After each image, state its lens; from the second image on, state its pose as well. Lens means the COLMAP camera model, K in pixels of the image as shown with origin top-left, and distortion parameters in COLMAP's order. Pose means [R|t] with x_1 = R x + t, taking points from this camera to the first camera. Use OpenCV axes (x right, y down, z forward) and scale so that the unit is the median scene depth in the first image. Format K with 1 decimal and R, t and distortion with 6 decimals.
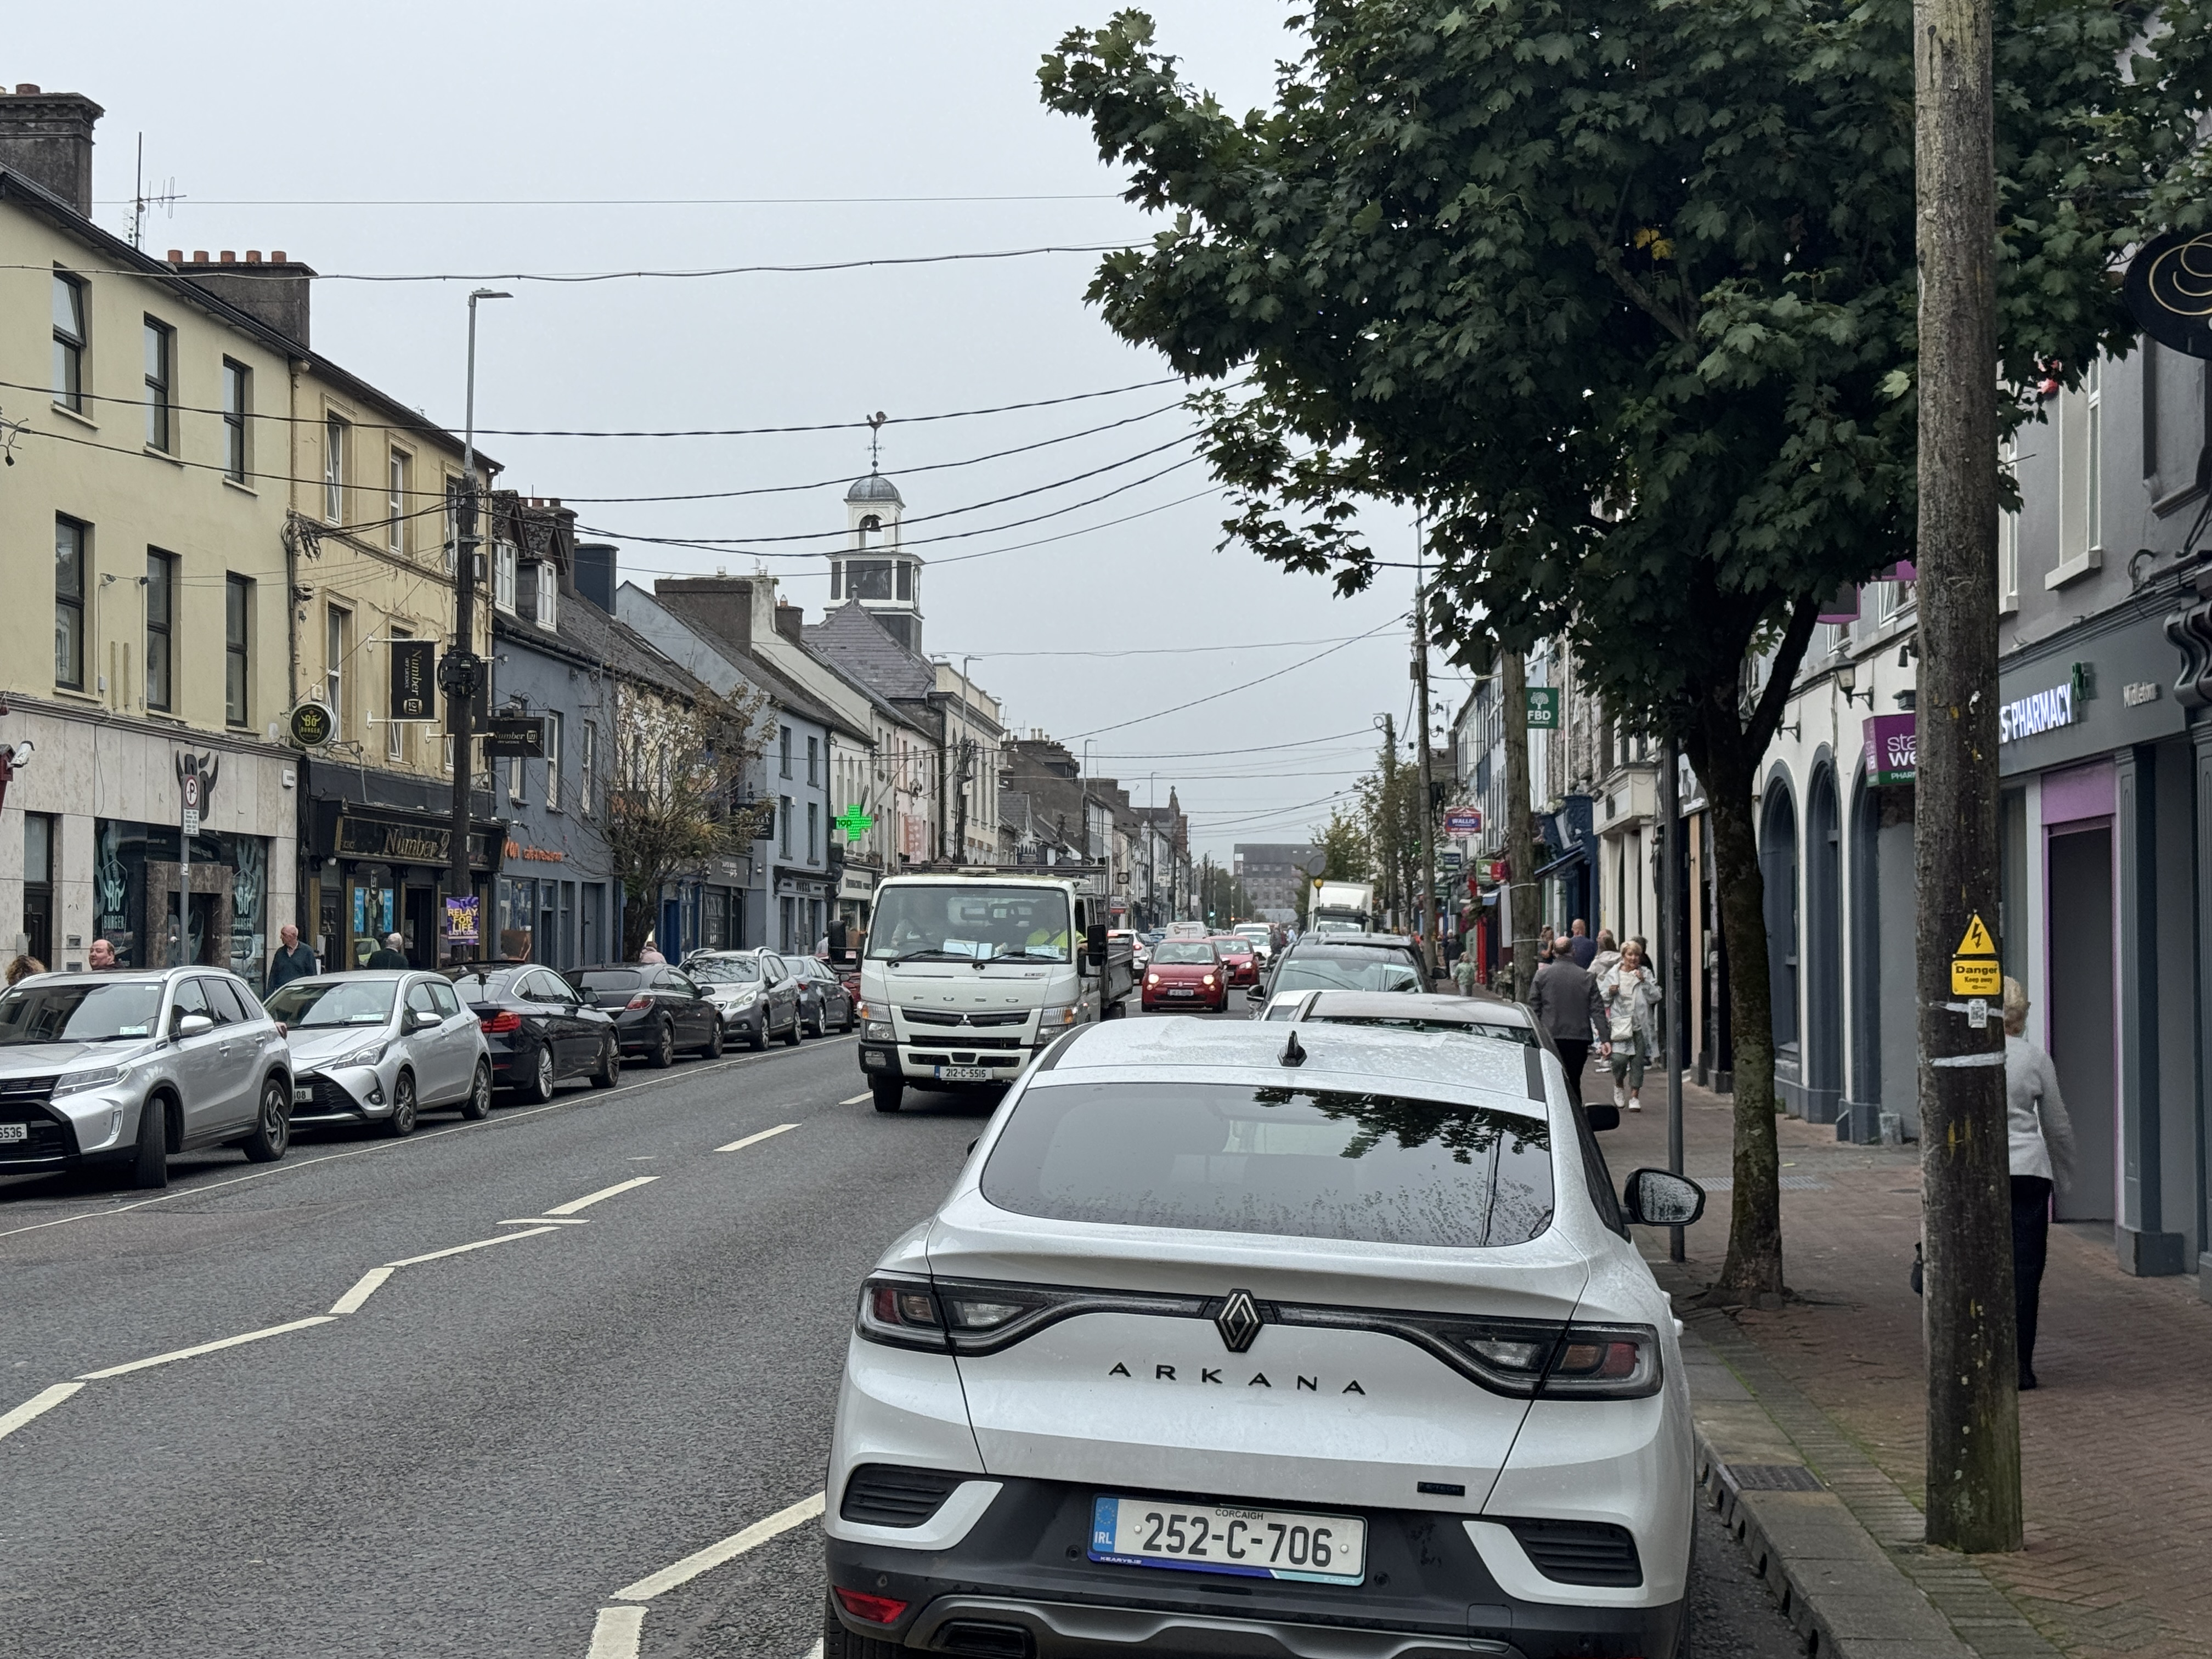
lens RADIAL K [[3168.0, 0, 1106.0], [0, 3168.0, 829.5], [0, 0, 1]] dist [0.017469, 0.019734]
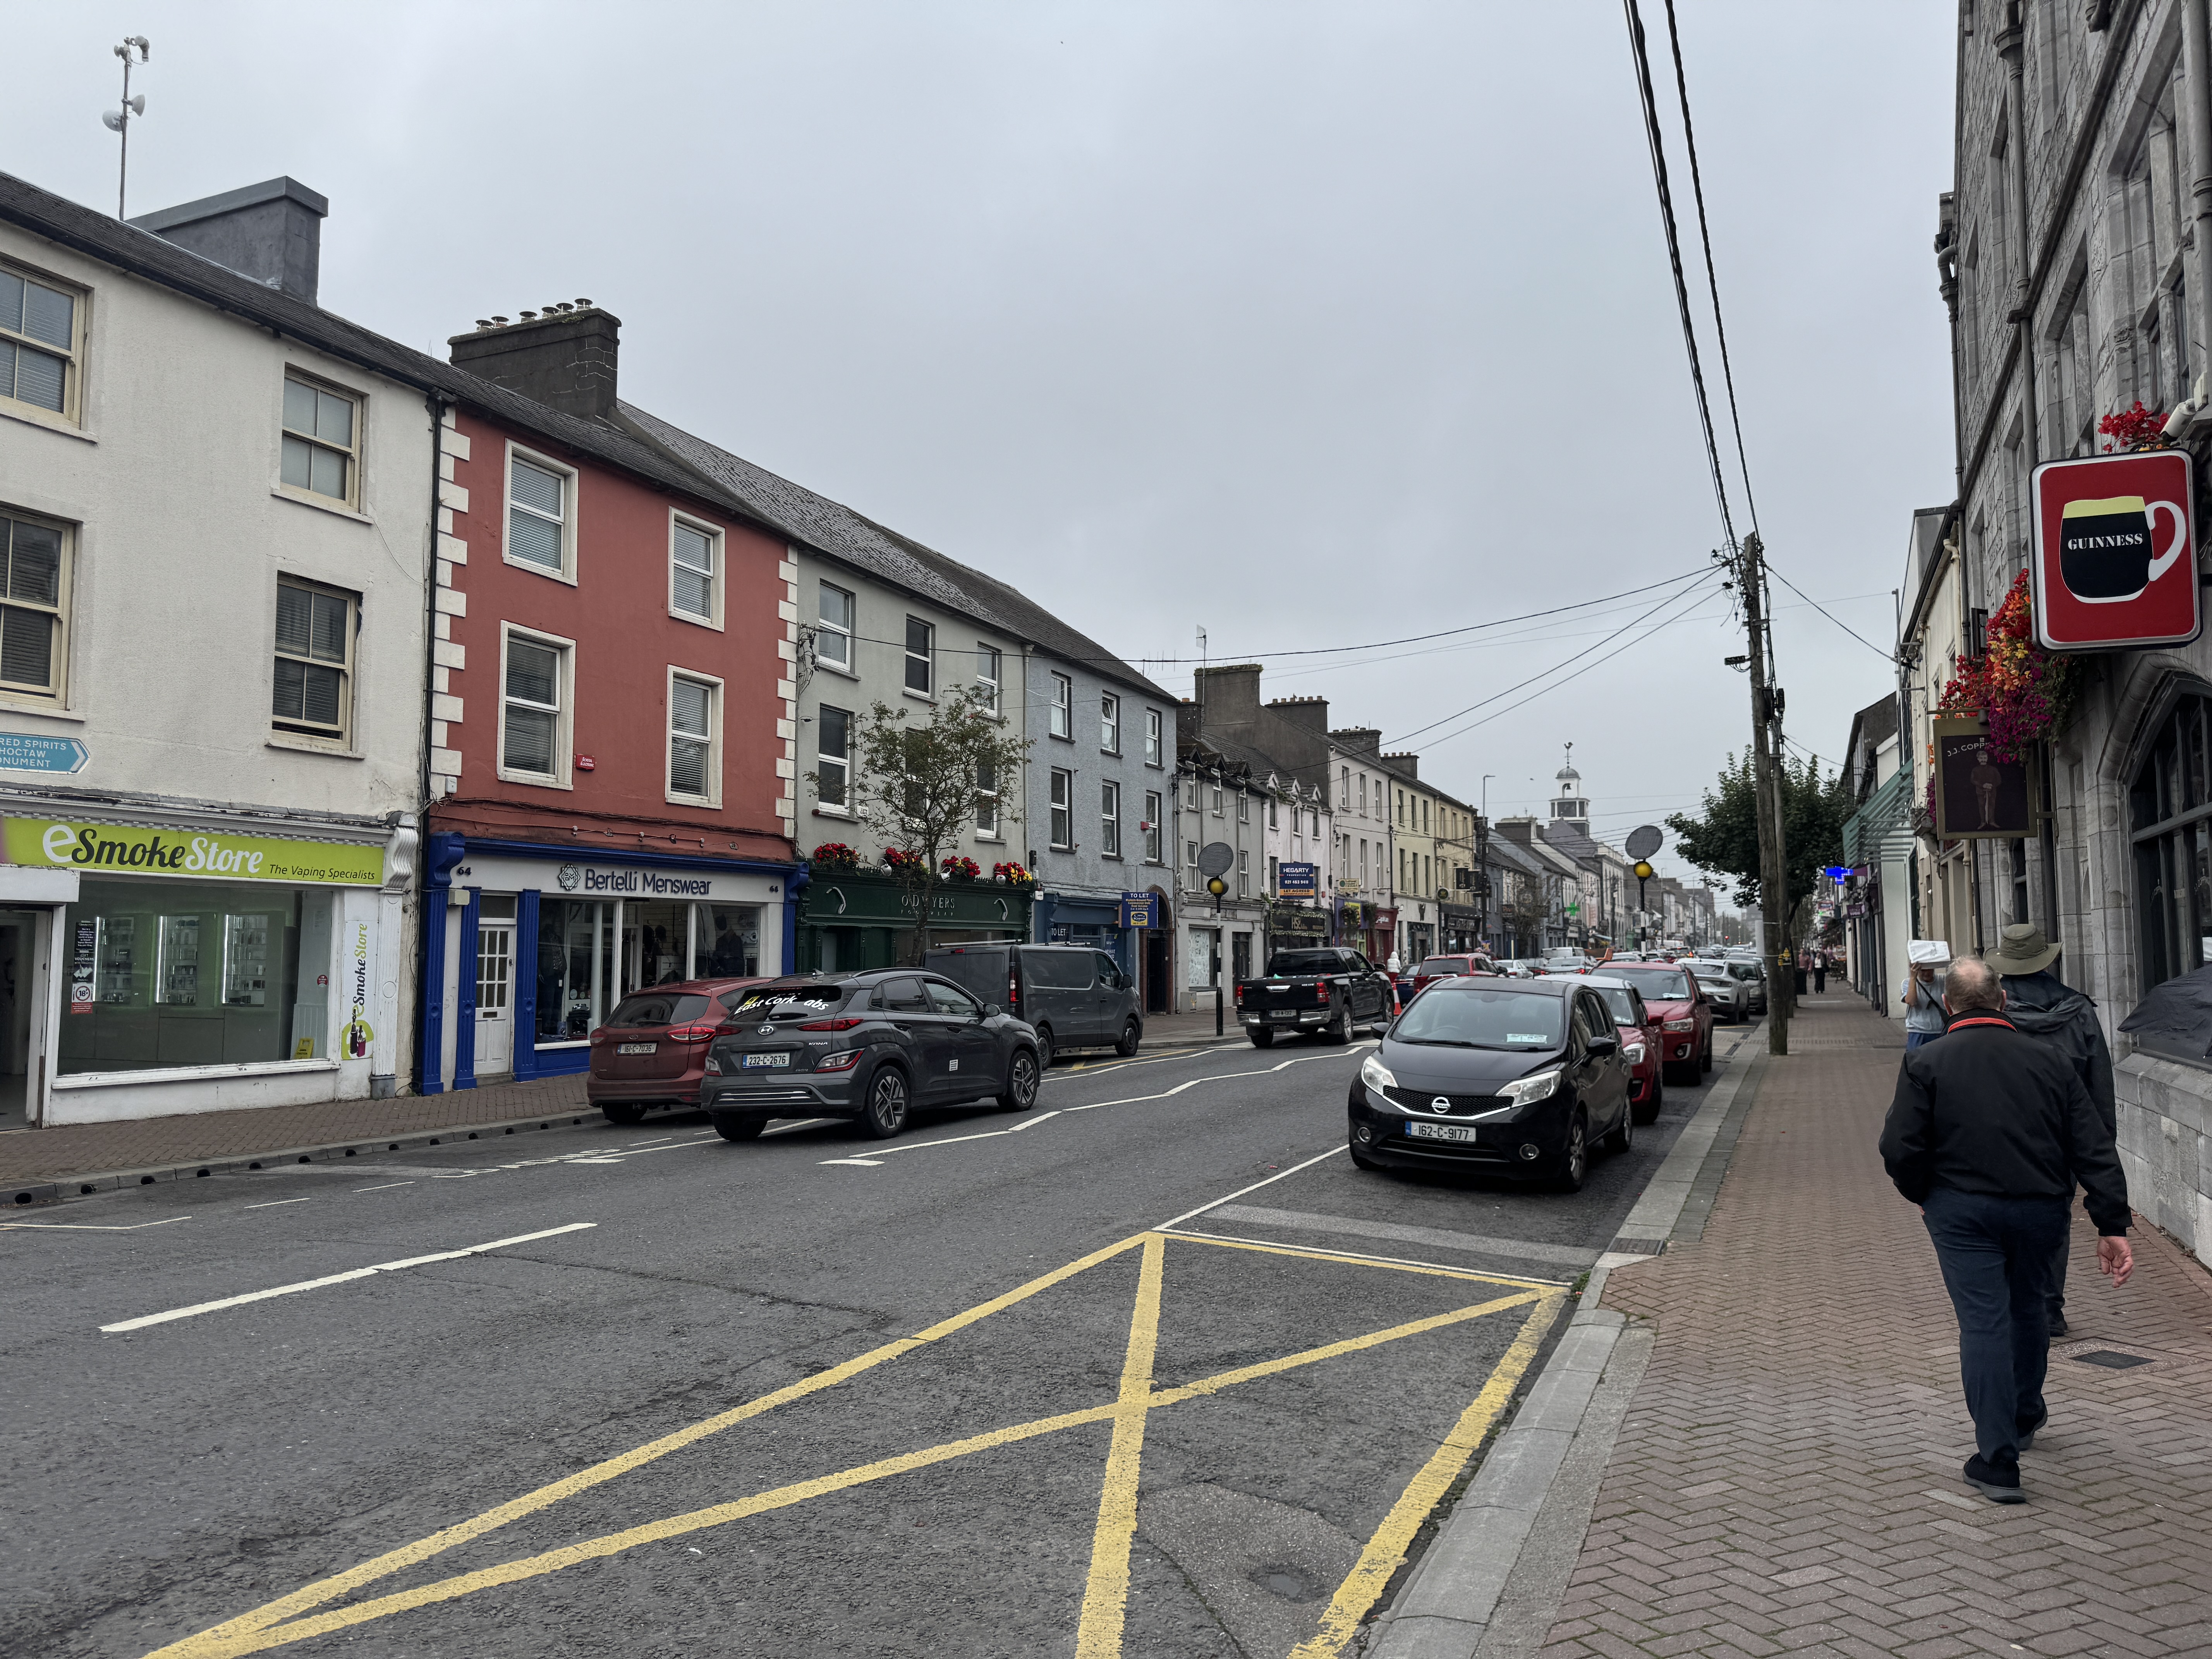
lens RADIAL K [[1580.1, 0, 1106.0], [0, 1580.1, 829.5], [0, 0, 1]] dist [0.127861, -0.203855]
pose [[0.943218, -0.033787, -0.330453, -0.003049], [0.019210, 0.998697, -0.047280, -0.013271], [0.331619, 0.038247, 0.942638, -0.416784]]
